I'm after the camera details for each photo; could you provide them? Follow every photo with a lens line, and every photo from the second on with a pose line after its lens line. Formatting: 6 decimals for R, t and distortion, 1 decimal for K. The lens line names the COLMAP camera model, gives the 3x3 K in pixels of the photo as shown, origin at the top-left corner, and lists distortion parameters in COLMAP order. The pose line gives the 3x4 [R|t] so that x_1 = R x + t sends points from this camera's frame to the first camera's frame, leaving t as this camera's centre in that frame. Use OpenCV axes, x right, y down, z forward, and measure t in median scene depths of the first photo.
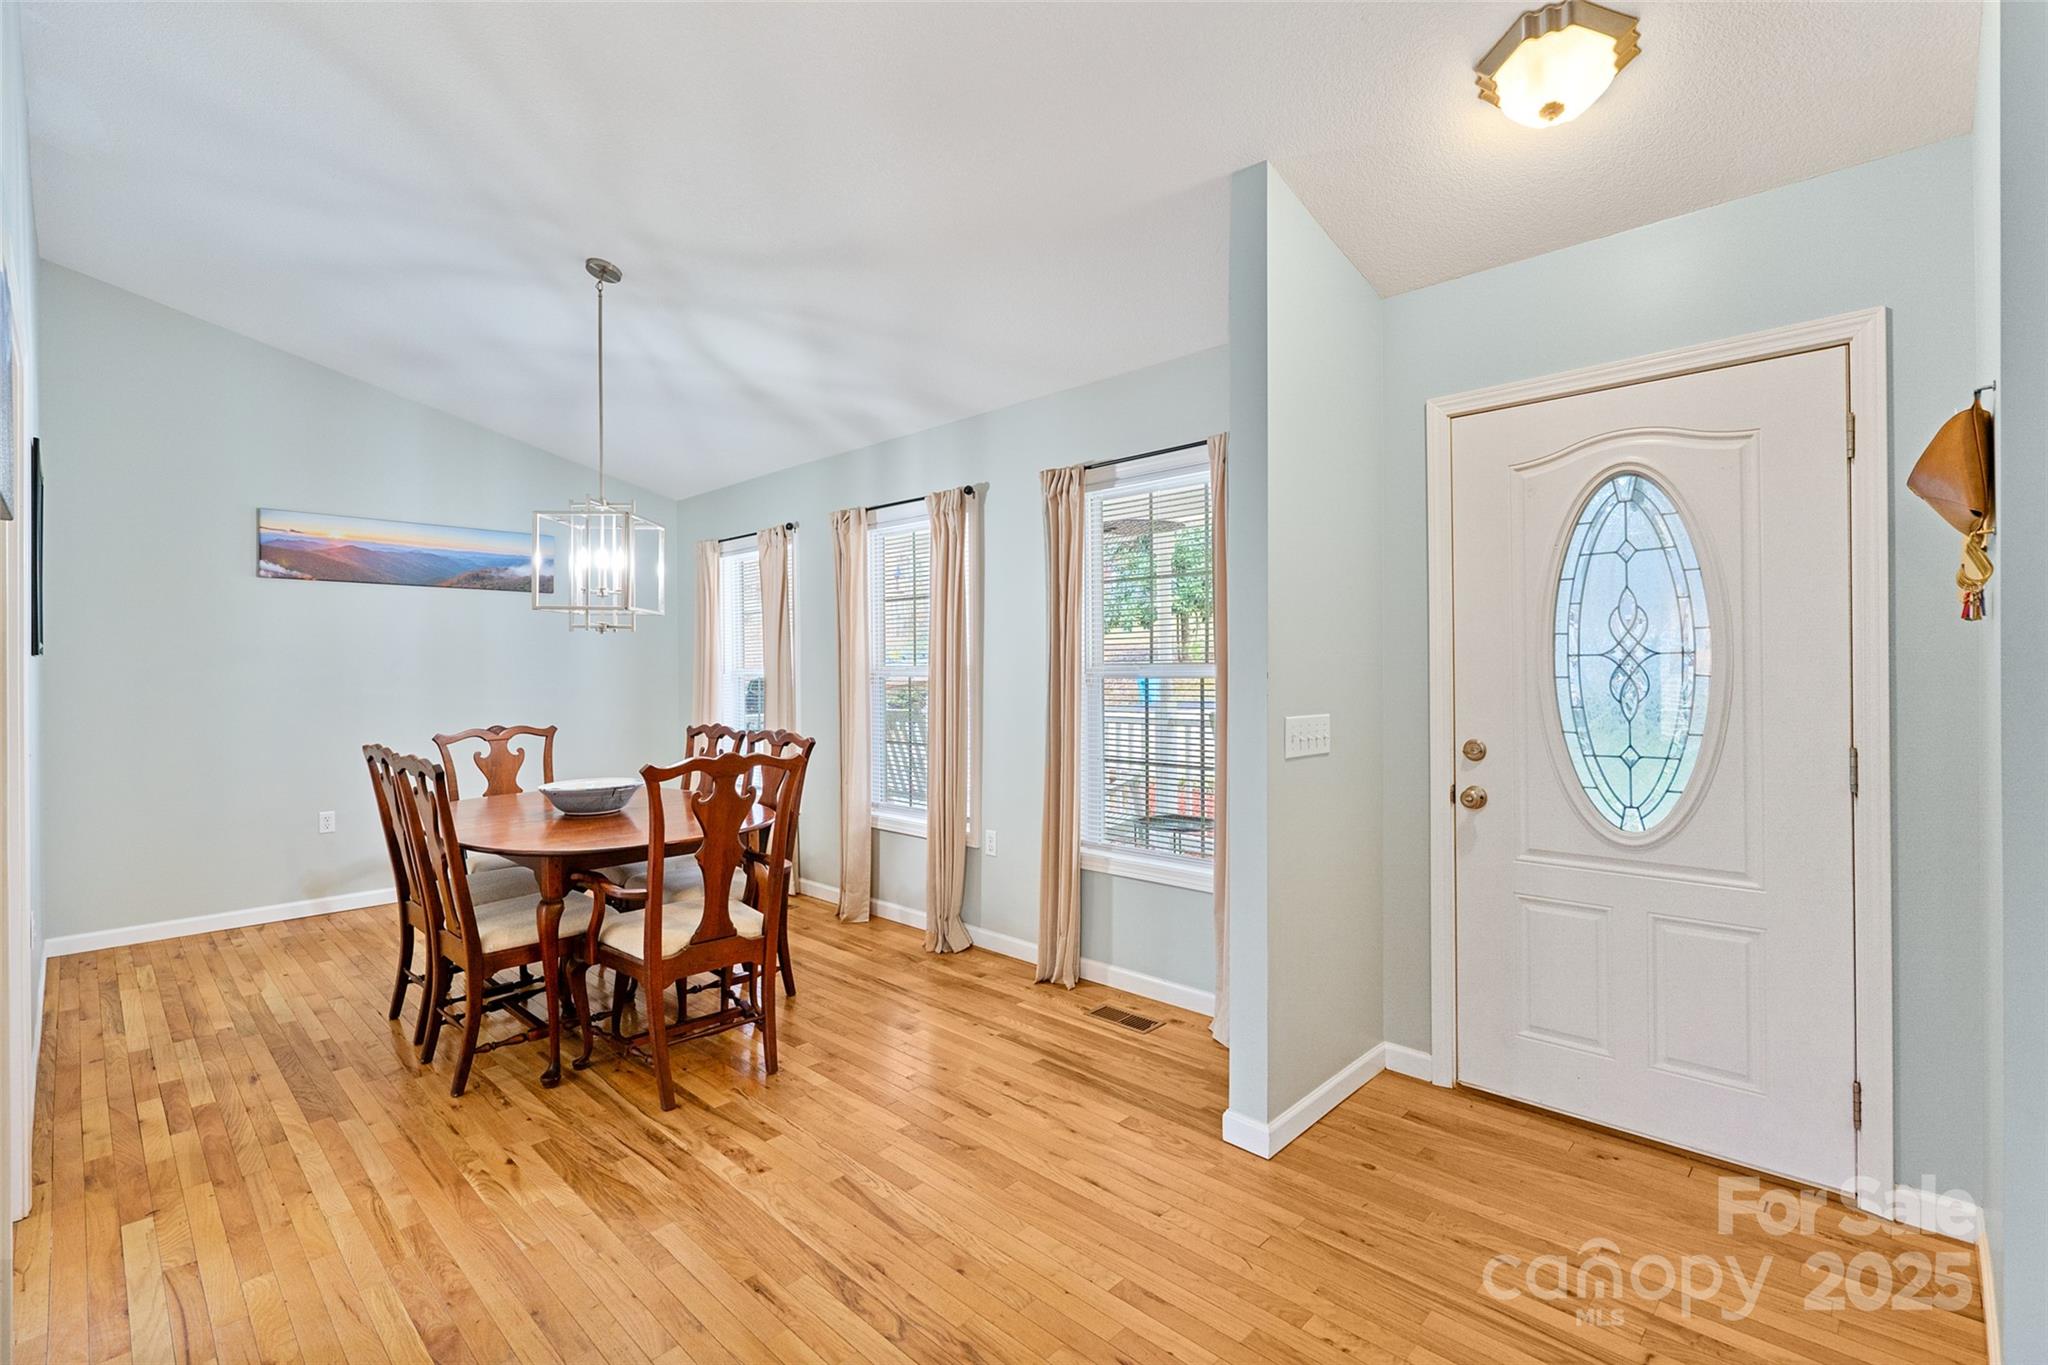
lens RADIAL K [[921.7, 0, 1020.6], [0, 921.7, 671.2], [0, 0, 1]] dist [-0.006765, 0.002392]
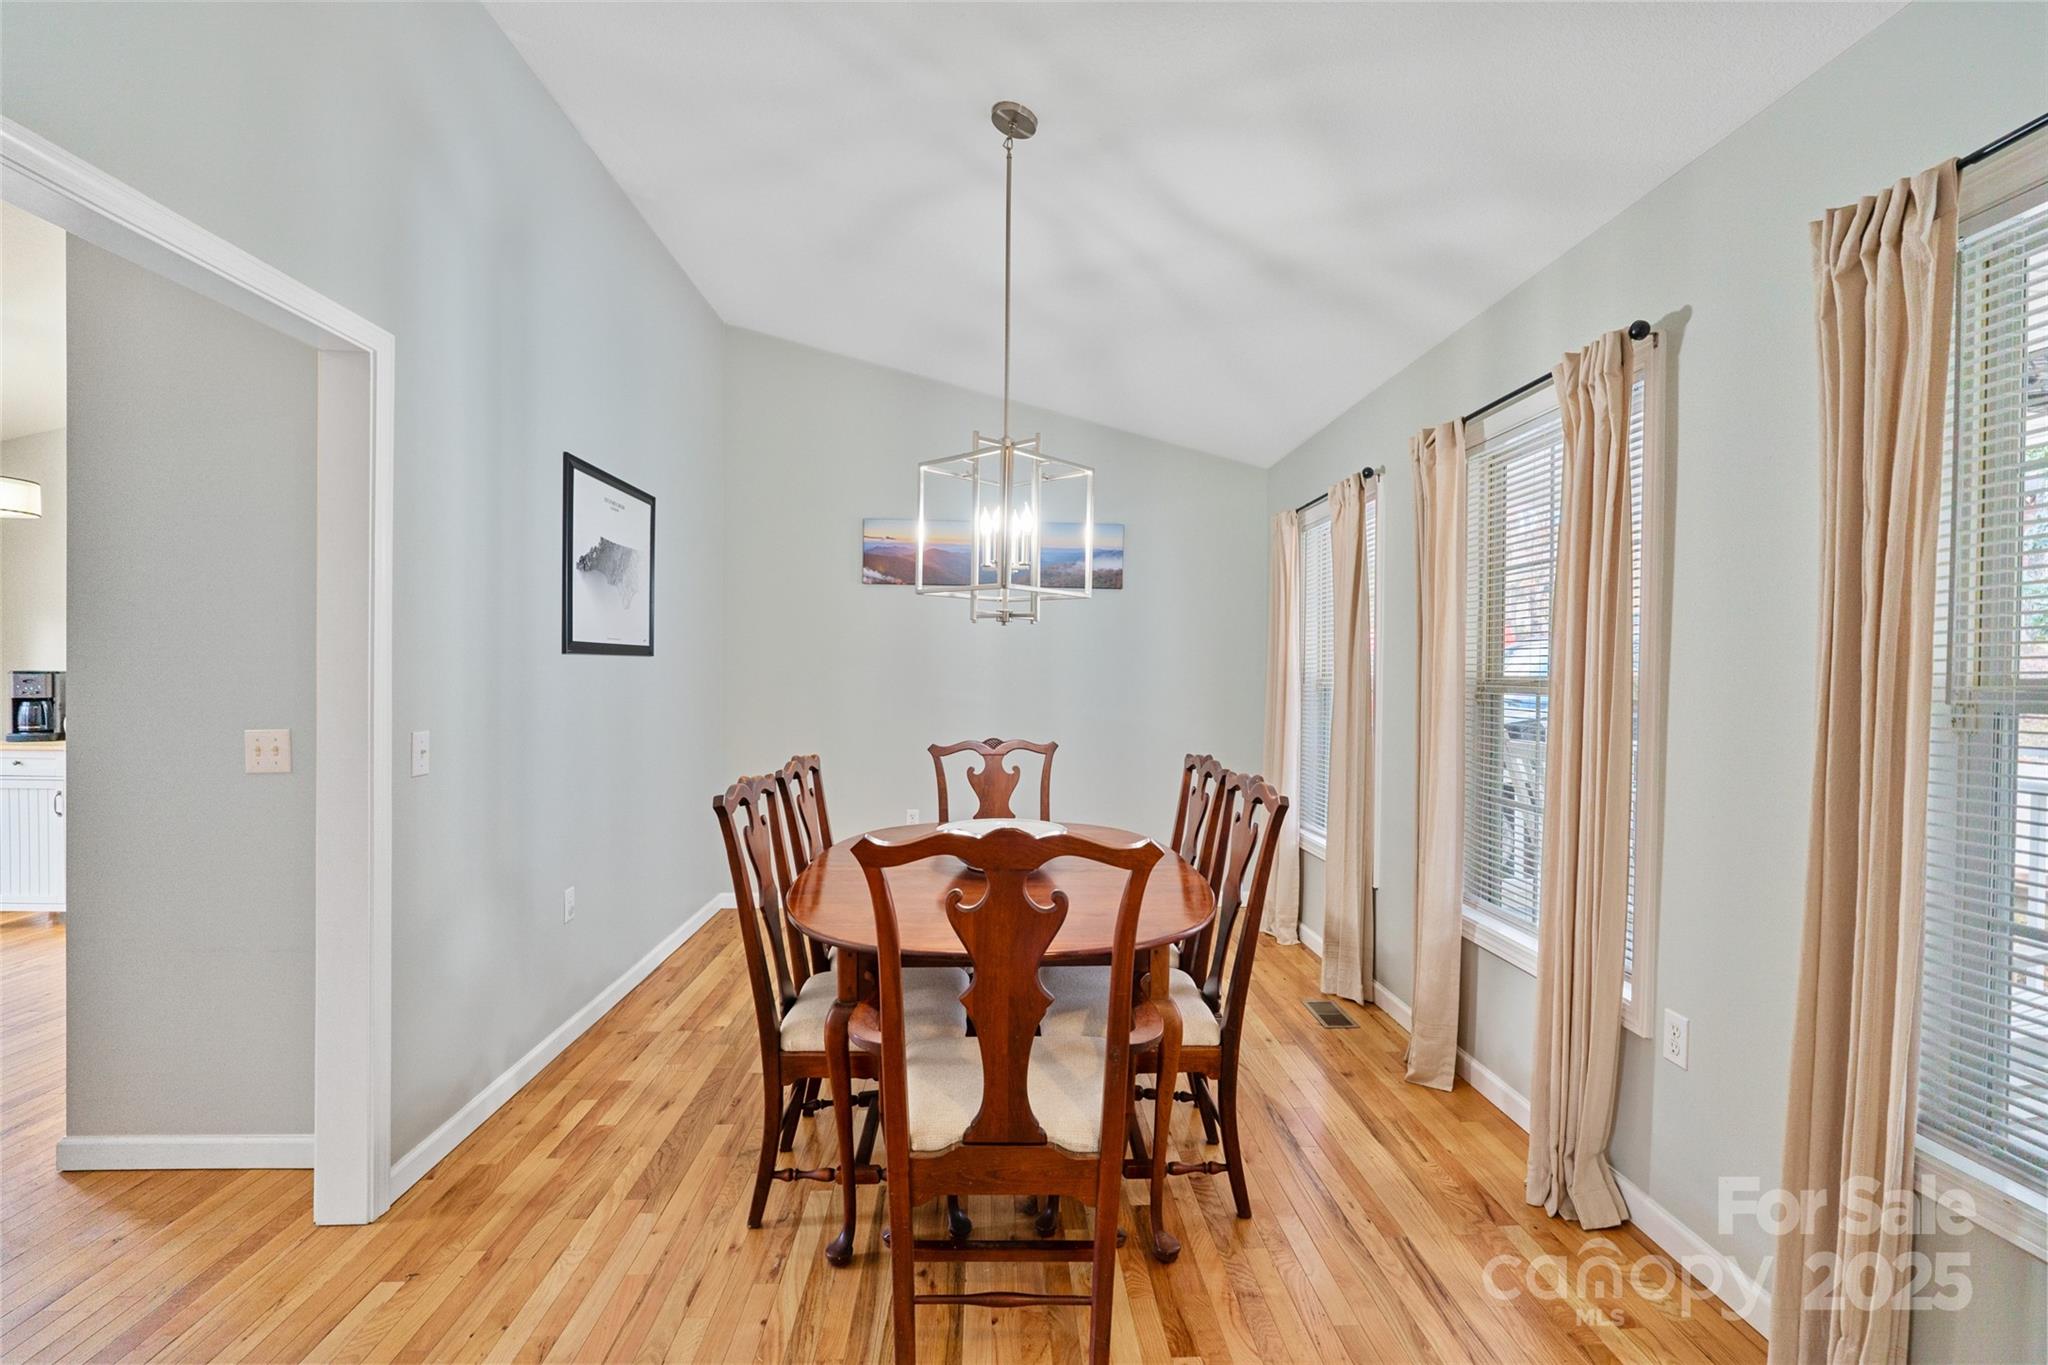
lens RADIAL K [[921.7, 0, 1024.7], [0, 921.7, 685.9], [0, 0, 1]] dist [-0.006765, 0.002392]
pose [[0.732840, 0.023526, -0.679994, 0.043210], [-0.019151, 0.999719, 0.013948, -0.002774], [0.680131, 0.002800, 0.733085, 0.402531]]
